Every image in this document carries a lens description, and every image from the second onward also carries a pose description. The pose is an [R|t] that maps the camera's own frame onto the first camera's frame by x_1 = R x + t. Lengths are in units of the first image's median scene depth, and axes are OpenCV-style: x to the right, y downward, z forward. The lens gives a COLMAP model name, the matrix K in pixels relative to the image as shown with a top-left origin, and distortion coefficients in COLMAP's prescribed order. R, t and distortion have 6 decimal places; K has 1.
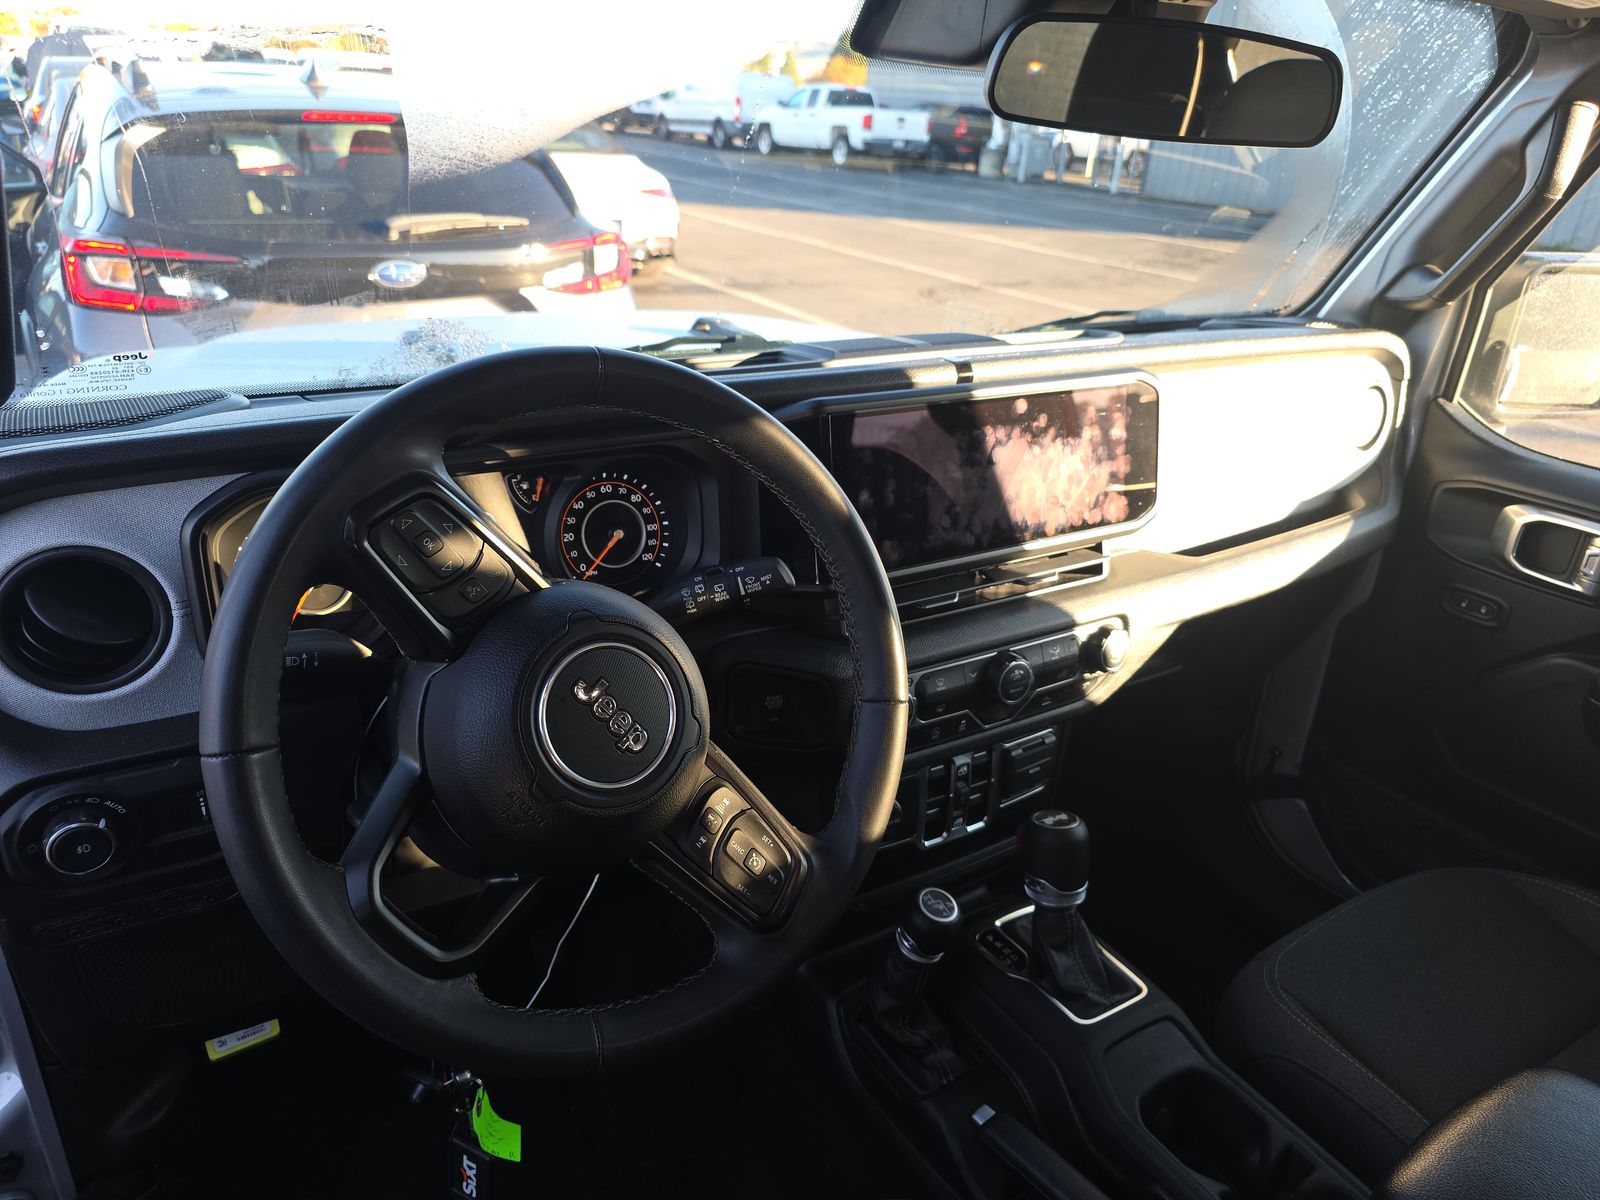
lens RADIAL K [[1093.7, 0, 800.7], [0, 1093.7, 604.7], [0, 0, 1]] dist [0.056768, -0.039266]
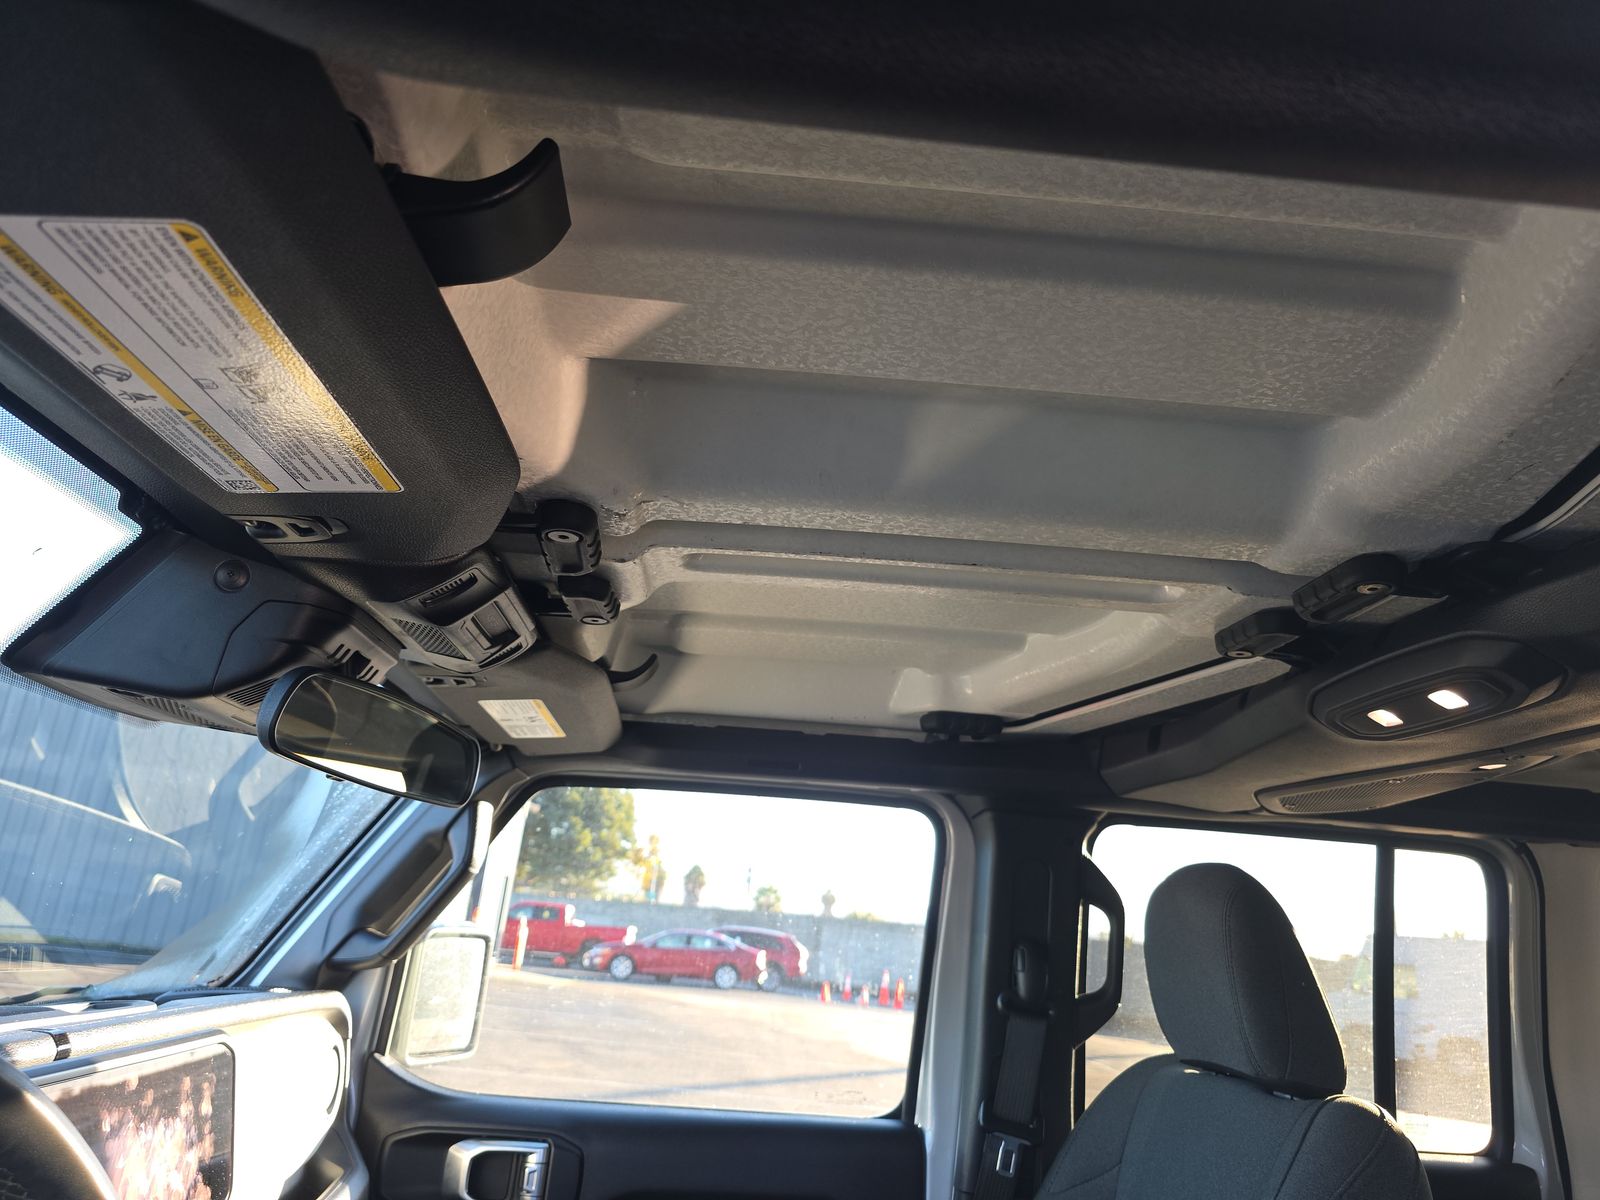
lens RADIAL K [[1093.7, 0, 800.7], [0, 1093.7, 604.7], [0, 0, 1]] dist [0.056768, -0.039266]
pose [[0.470458, 0.239571, 0.849279, -0.339189], [0.296840, 0.863386, -0.407984, -0.000781], [-0.830997, 0.444040, 0.335072, 0.144458]]
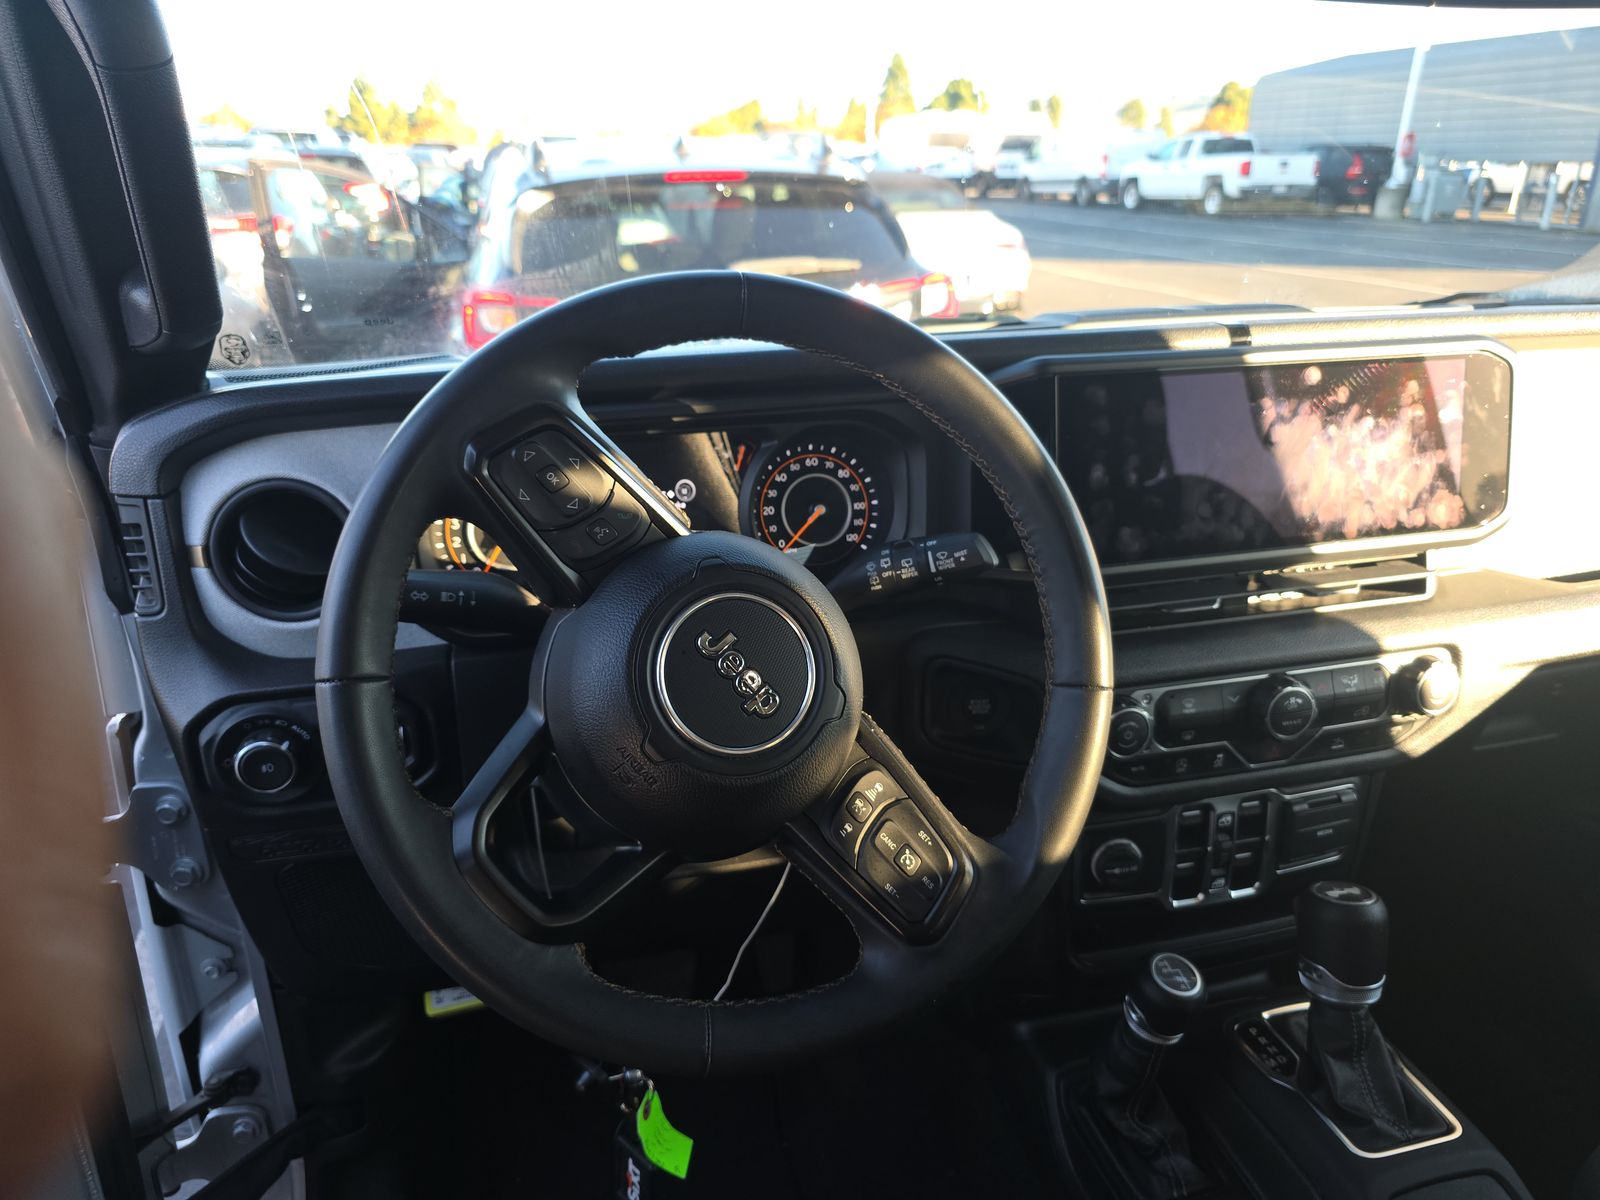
lens RADIAL K [[1100.6, 0, 790.3], [0, 1100.6, 595.6], [0, 0, 1]] dist [0.072642, -0.082540]
pose [[0.951472, 0.053923, -0.302975, 0.085797], [-0.071282, 0.996371, -0.046523, 0.047337], [0.299367, 0.065861, 0.951862, 0.093520]]
